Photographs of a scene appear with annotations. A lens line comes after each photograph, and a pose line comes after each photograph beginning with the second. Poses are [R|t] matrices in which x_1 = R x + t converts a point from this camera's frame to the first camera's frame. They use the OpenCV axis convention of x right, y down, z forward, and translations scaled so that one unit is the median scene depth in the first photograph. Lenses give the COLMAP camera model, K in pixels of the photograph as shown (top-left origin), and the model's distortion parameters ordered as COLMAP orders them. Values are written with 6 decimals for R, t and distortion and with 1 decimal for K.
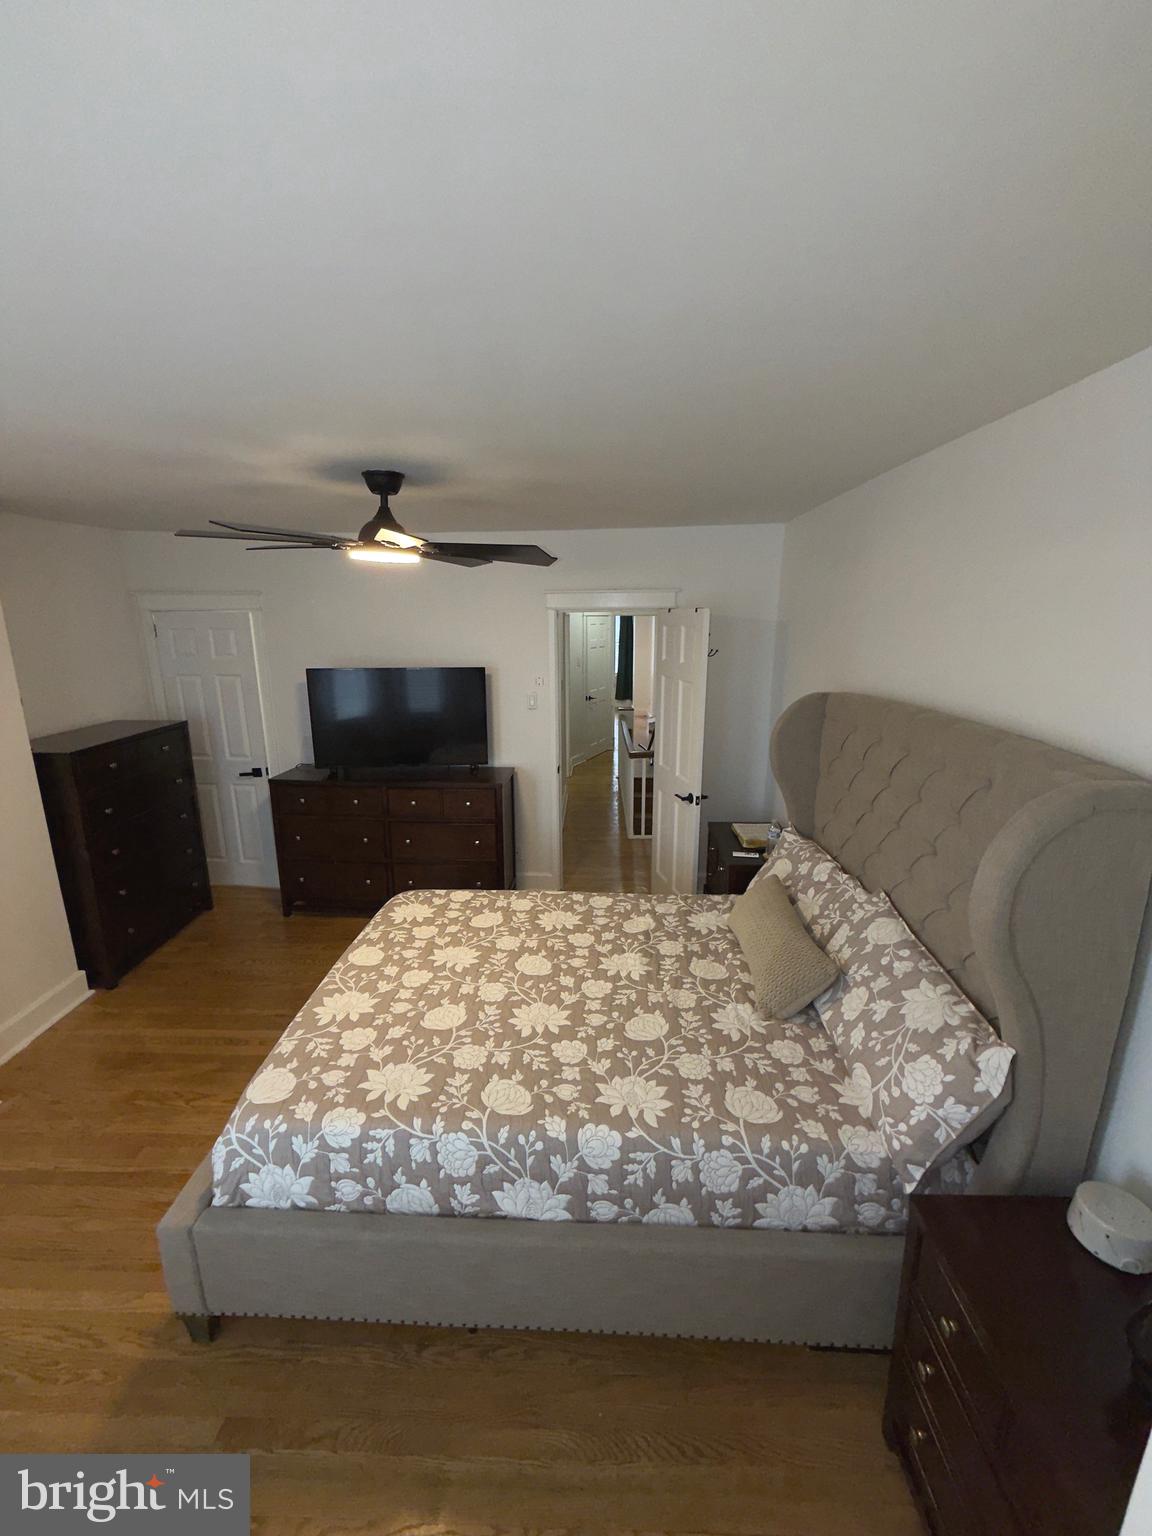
lens RADIAL K [[610.3, 0, 573.7], [0, 610.3, 759.1], [0, 0, 1]] dist [-0.001971, 0.000184]
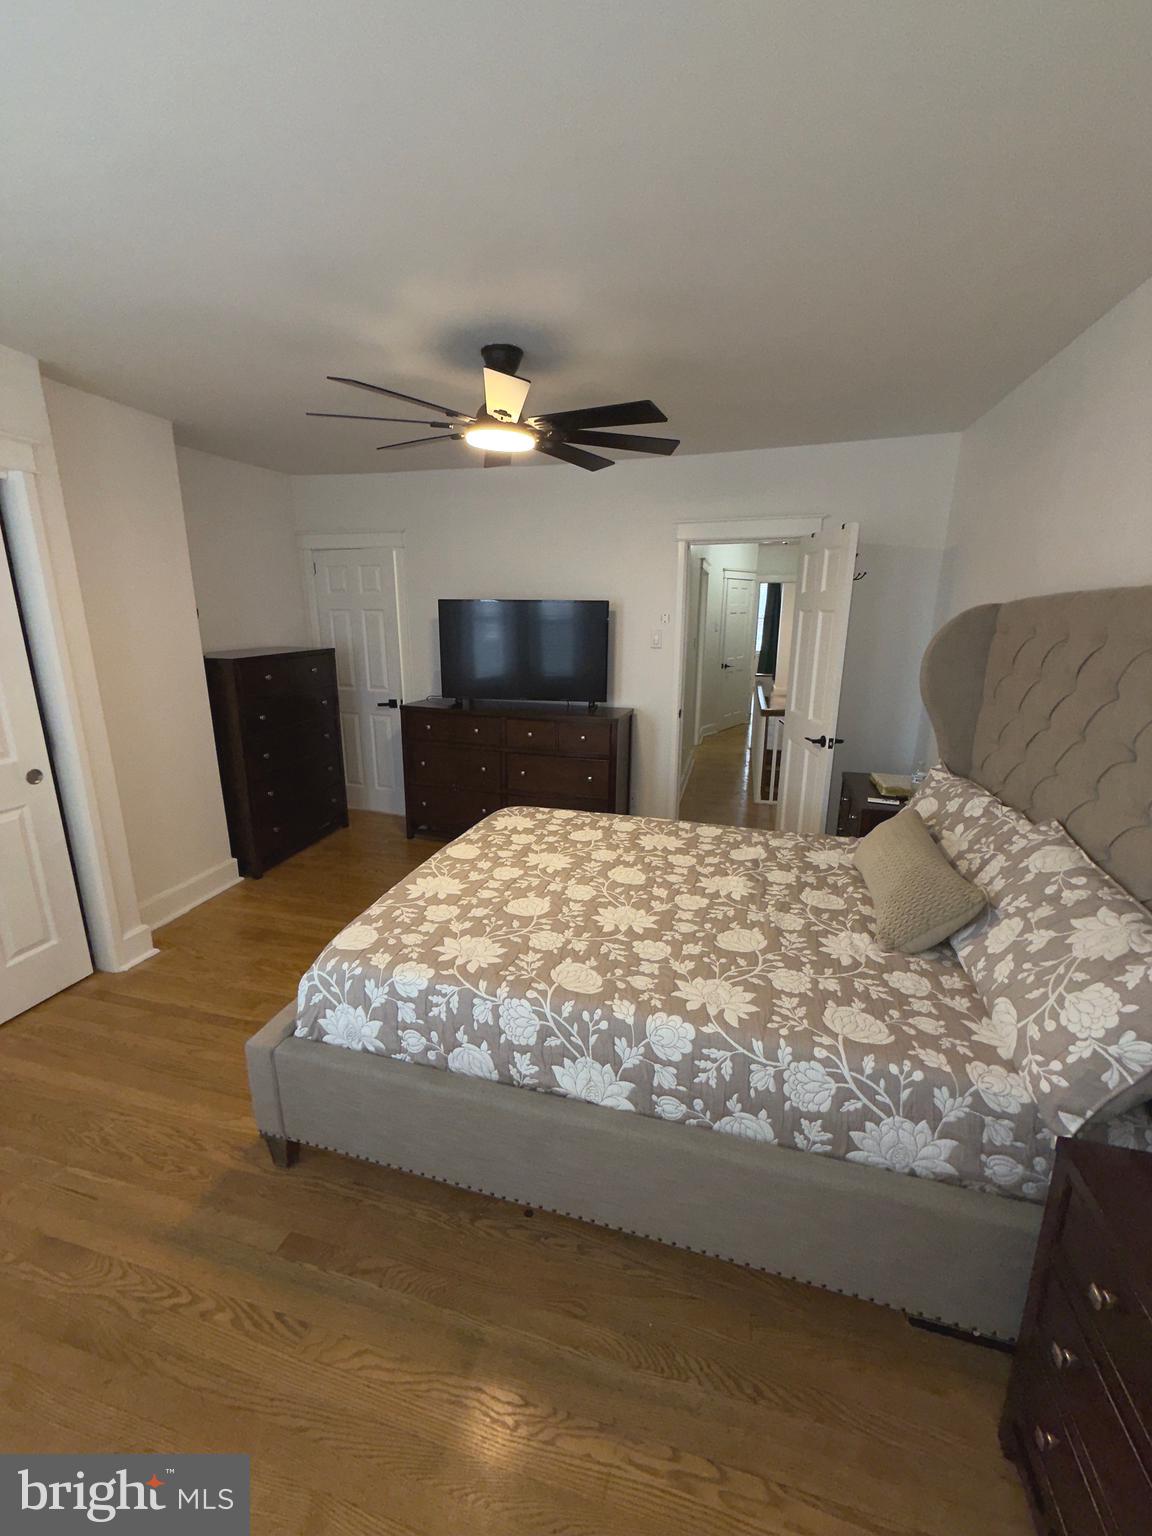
lens RADIAL K [[610.3, 0, 573.7], [0, 610.3, 759.1], [0, 0, 1]] dist [-0.001971, 0.000184]
pose [[0.973346, 0.062746, -0.220592, 0.071008], [-0.059668, 0.998006, 0.020596, 0.198094], [0.221444, -0.006885, 0.975149, 0.084324]]
